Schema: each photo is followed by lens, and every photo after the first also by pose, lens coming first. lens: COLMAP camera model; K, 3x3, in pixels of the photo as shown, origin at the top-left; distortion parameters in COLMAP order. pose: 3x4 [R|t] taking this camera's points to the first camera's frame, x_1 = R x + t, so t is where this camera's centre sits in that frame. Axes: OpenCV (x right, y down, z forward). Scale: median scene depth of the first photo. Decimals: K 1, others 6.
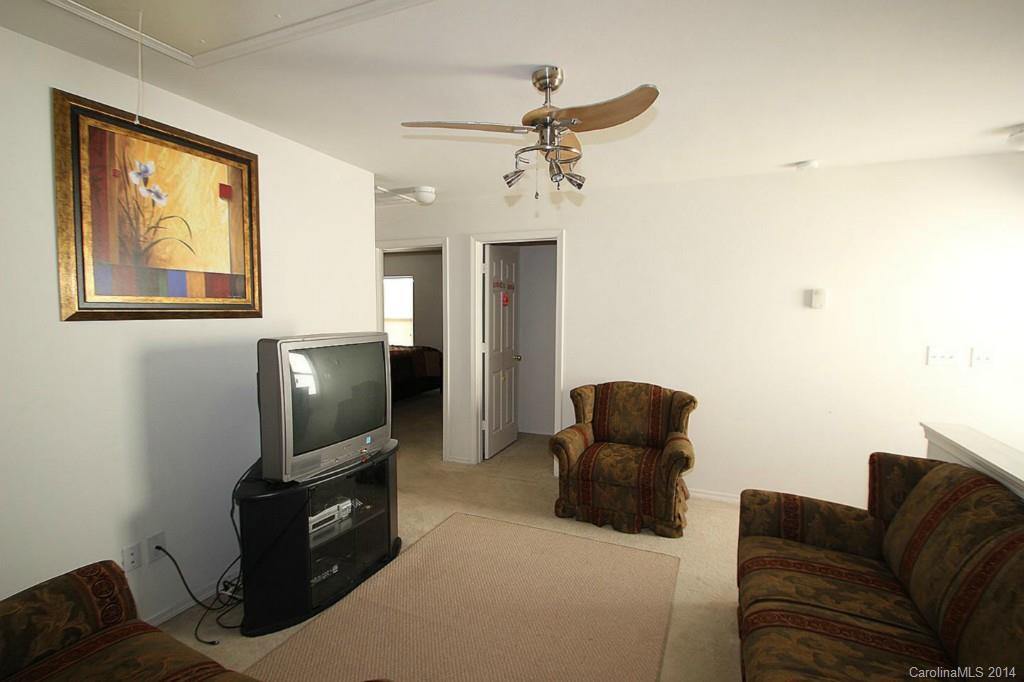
lens RADIAL K [[478.0, 0, 522.6], [0, 478.0, 340.8], [0, 0, 1]] dist [0.023191, -0.023648]
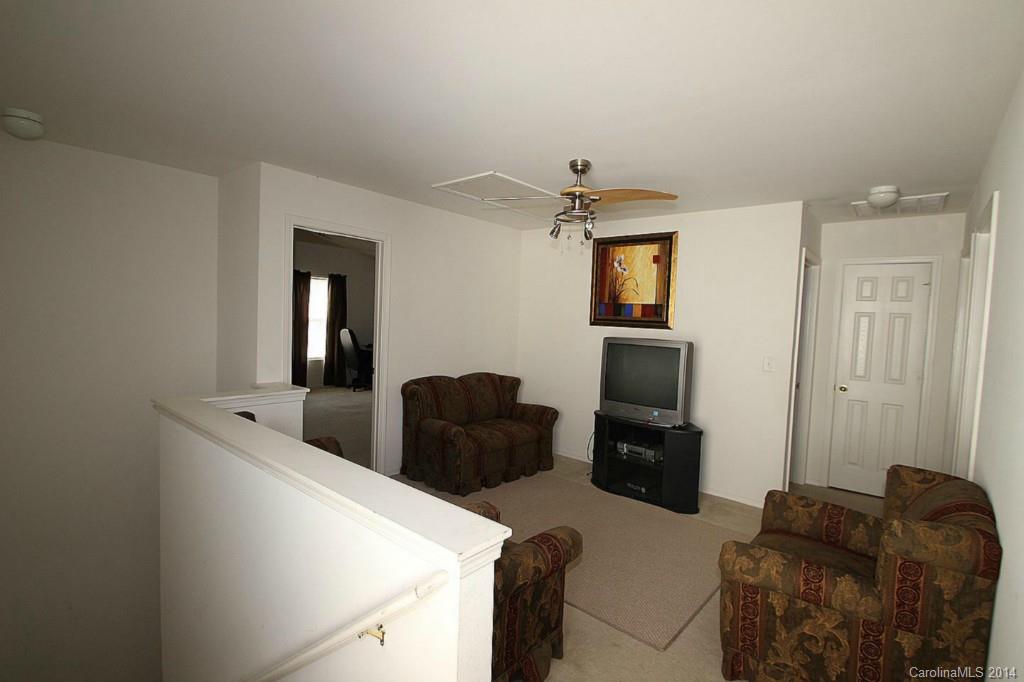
lens RADIAL K [[478.0, 0, 522.6], [0, 478.0, 340.8], [0, 0, 1]] dist [0.023191, -0.023648]
pose [[-0.304083, 0.033551, -0.952055, 1.407452], [-0.106470, 0.991922, 0.068962, -0.083225], [0.946677, 0.122335, -0.298054, 1.219965]]
